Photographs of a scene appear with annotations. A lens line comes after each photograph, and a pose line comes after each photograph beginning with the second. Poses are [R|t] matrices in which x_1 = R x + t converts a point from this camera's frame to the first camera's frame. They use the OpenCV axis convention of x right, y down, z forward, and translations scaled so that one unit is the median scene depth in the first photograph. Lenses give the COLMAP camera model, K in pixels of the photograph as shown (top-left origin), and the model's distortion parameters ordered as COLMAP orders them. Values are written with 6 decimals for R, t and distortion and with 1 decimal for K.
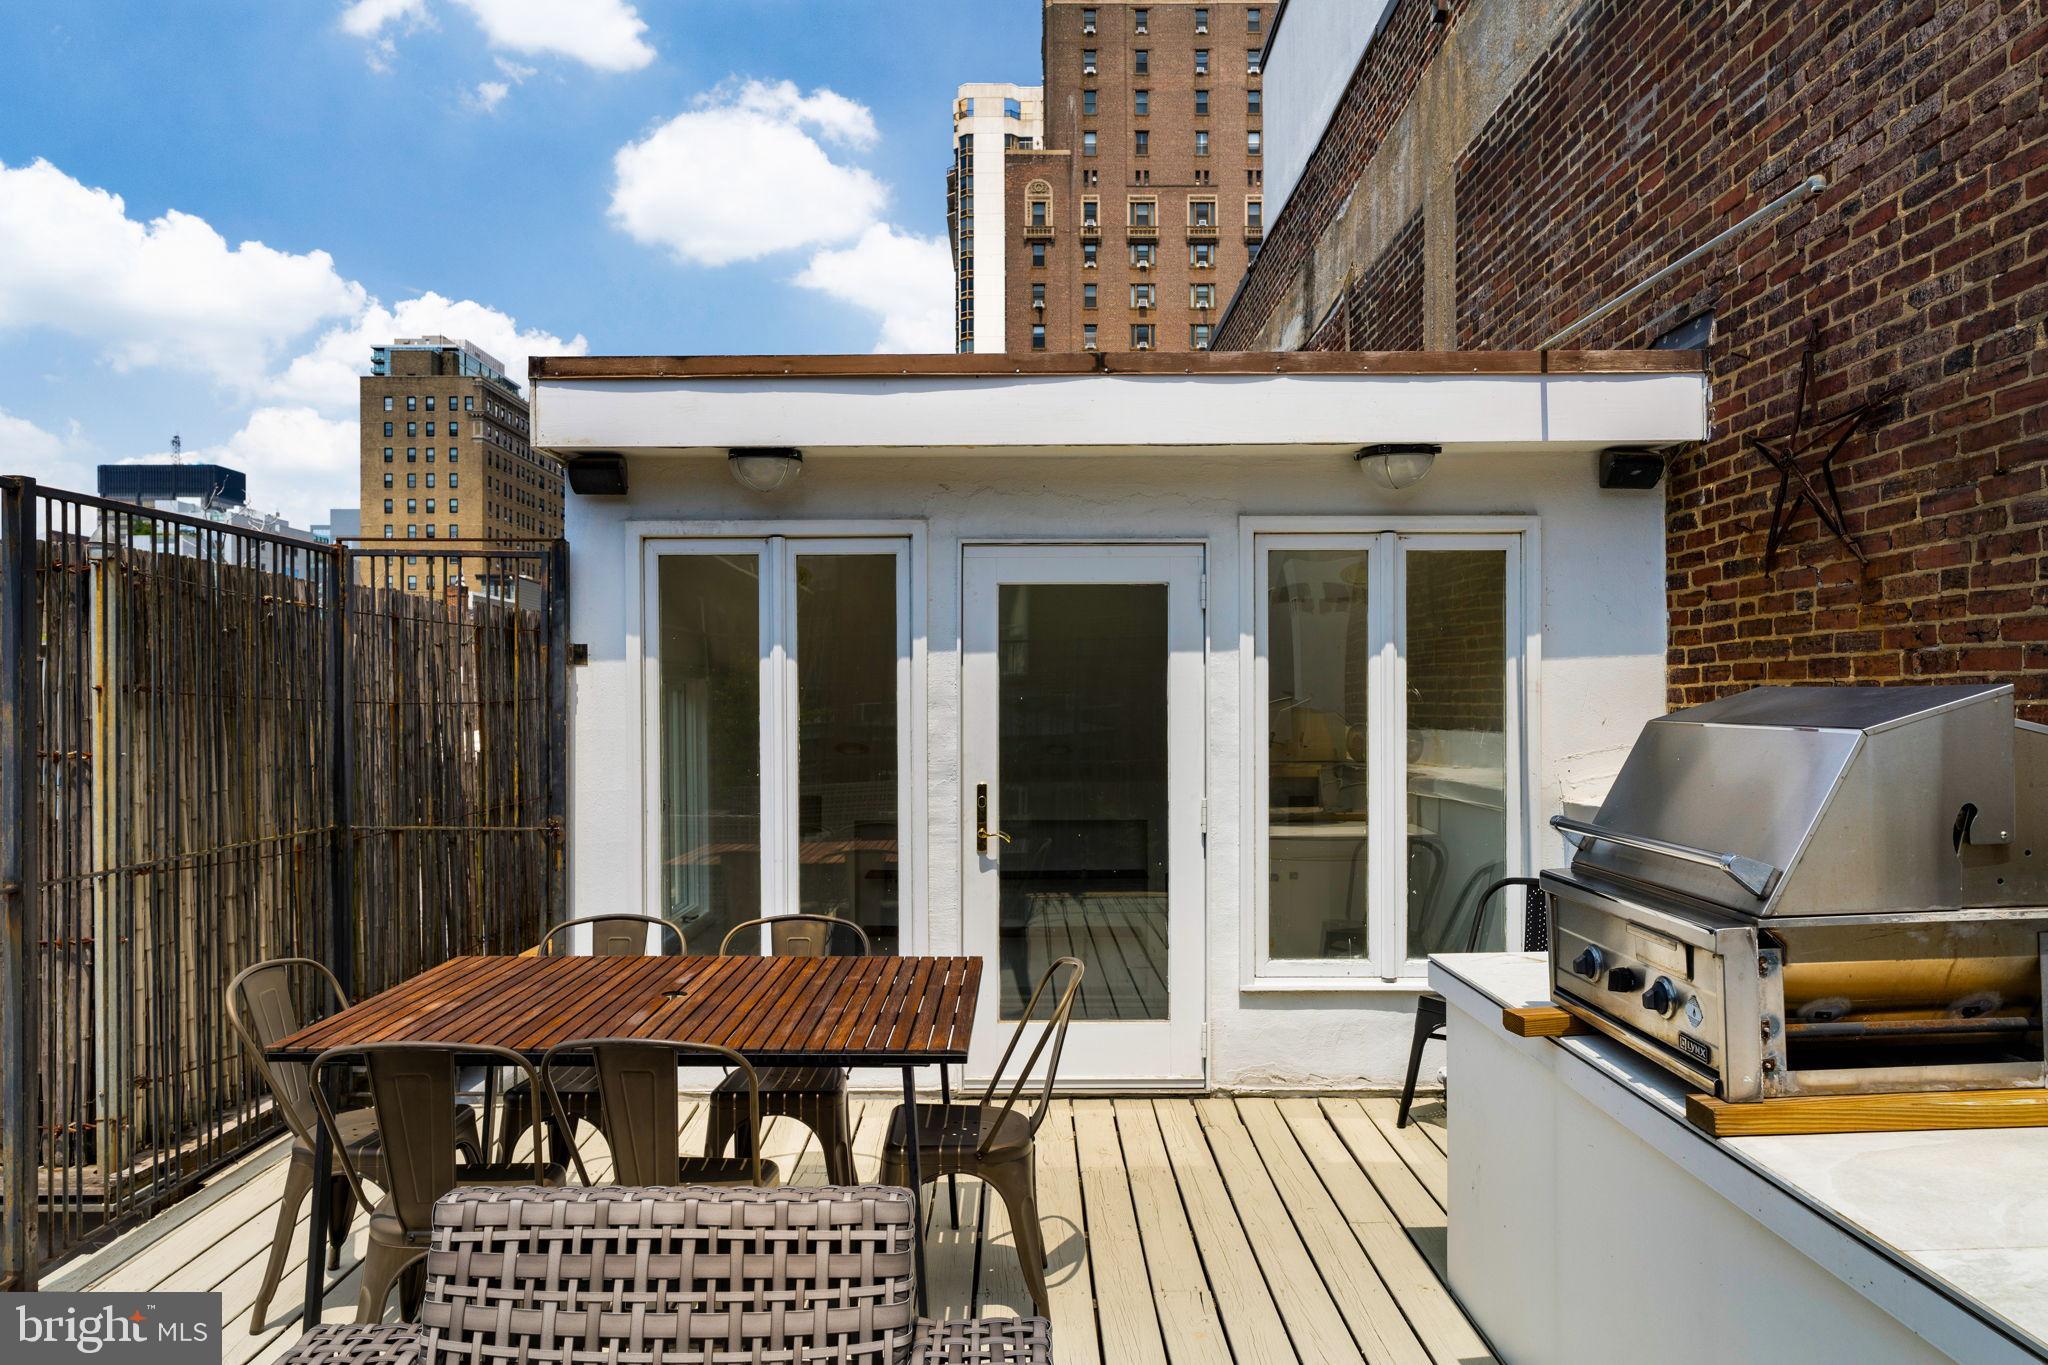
lens RADIAL K [[1347.8, 0, 1024.0], [0, 1347.8, 682.5], [0, 0, 1]] dist [0.003081, 0.002145]
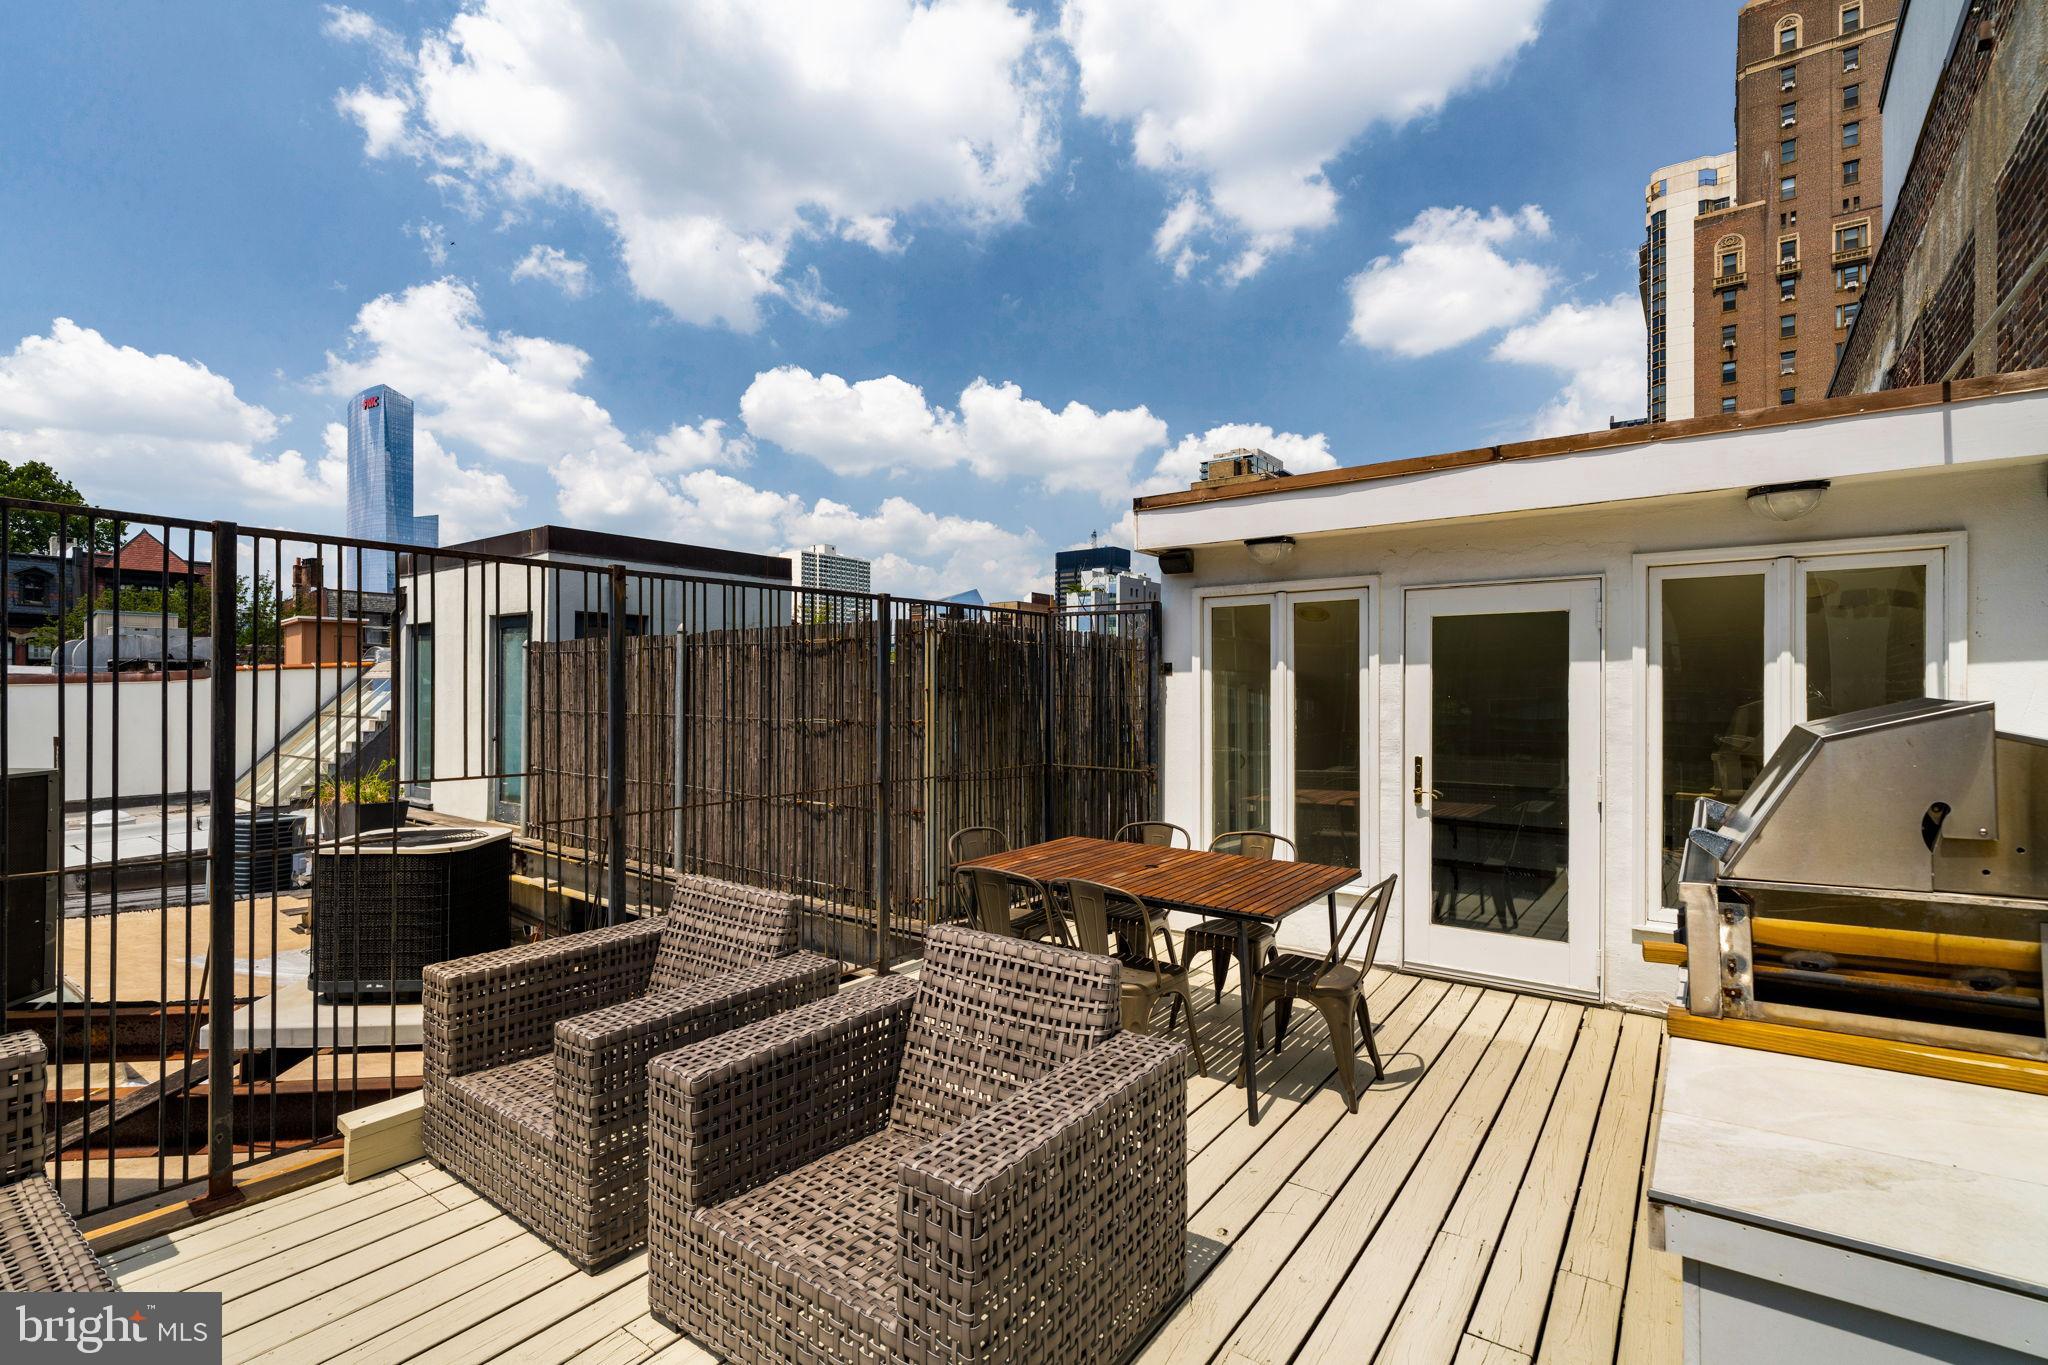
lens RADIAL K [[939.6, 0, 1008.8], [0, 939.6, 672.8], [0, 0, 1]] dist [0.001149, 0.000000]
pose [[0.797461, -0.008272, -0.603314, 0.223390], [0.005103, 0.999963, -0.006965, -0.008944], [0.603349, 0.002476, 0.797473, -0.058681]]
